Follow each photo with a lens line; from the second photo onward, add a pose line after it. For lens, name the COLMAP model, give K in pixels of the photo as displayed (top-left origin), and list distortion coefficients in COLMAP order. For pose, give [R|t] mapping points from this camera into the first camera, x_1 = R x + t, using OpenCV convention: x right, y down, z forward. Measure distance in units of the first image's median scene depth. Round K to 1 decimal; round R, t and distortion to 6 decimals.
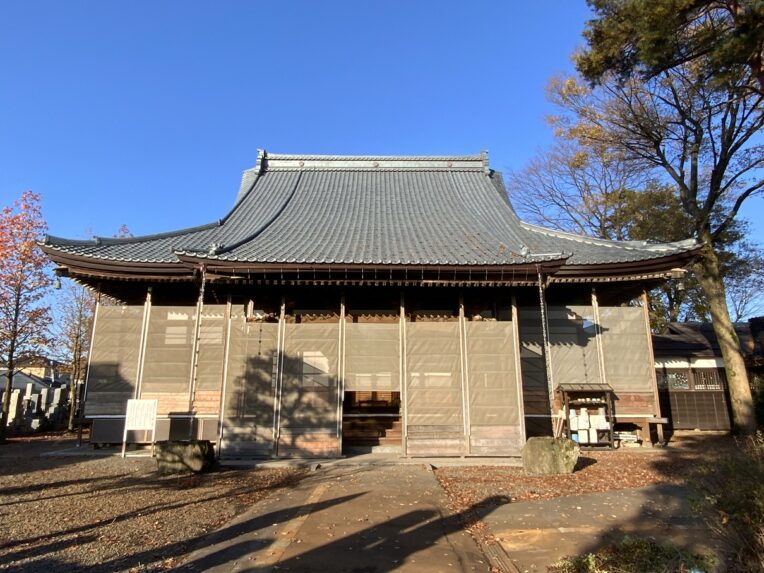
lens RADIAL K [[493.9, 0, 382.0], [0, 493.9, 286.5], [0, 0, 1]] dist [0.057489, -0.000605]
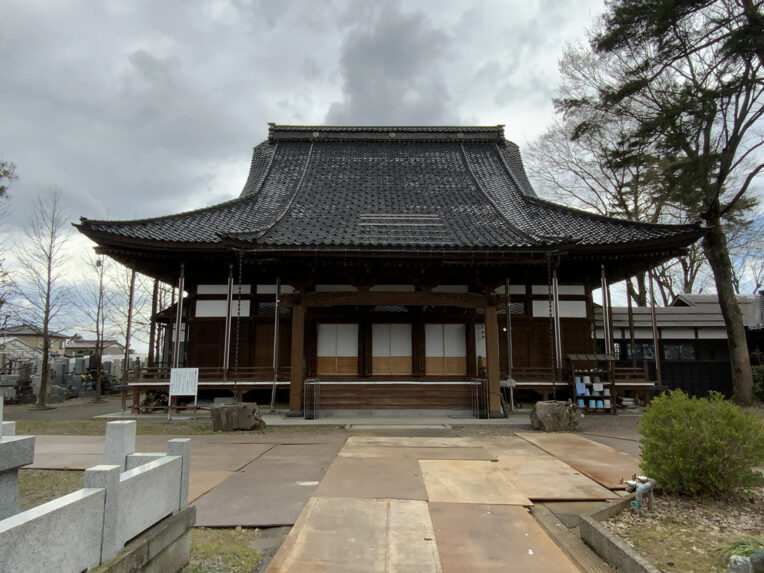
lens RADIAL K [[505.8, 0, 372.4], [0, 505.8, 285.9], [0, 0, 1]] dist [0.046683, 0.001269]
pose [[0.999421, -0.005087, -0.033641, -0.028507], [0.007056, 0.998253, 0.058669, -0.020242], [0.033283, -0.058873, 0.997710, -0.100859]]
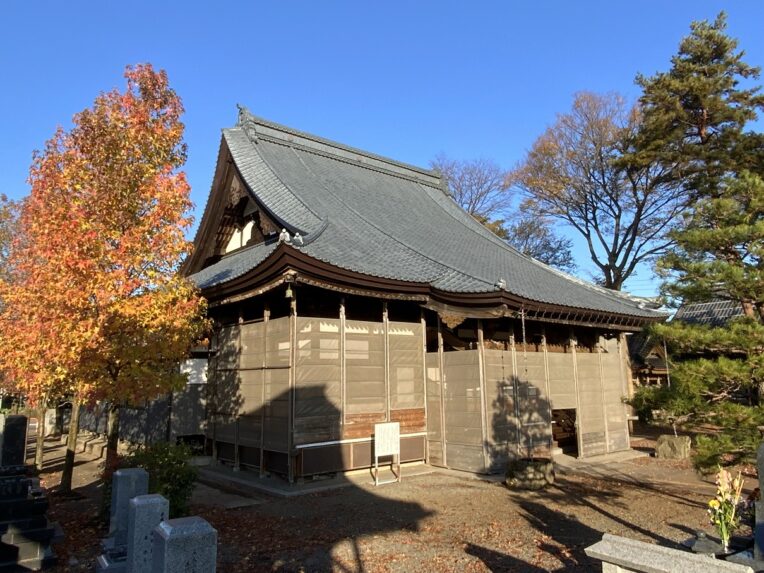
lens RADIAL K [[563.5, 0, 382.0], [0, 563.5, 286.5], [0, 0, 1]] dist [0.005805, 0.000331]
pose [[0.798107, 0.091450, 0.595535, -1.248166], [-0.126282, 0.991850, 0.016929, -0.058580], [-0.589133, -0.088716, 0.803151, 0.164267]]
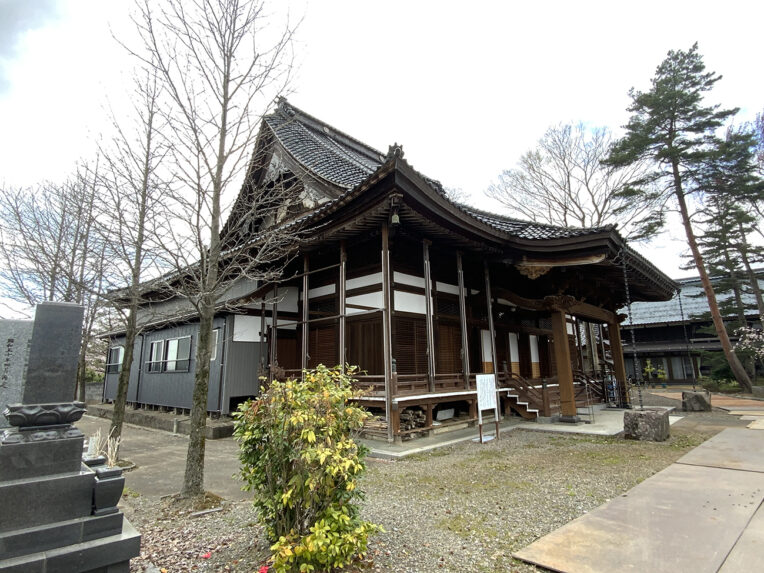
lens RADIAL K [[408.2, 0, 382.0], [0, 408.2, 286.5], [0, 0, 1]] dist [0.020532, 0.000109]
pose [[0.707528, 0.135142, 0.693643, -1.215775], [-0.137676, 0.989097, -0.052274, 0.145114], [-0.693145, -0.058513, 0.718420, 0.661798]]
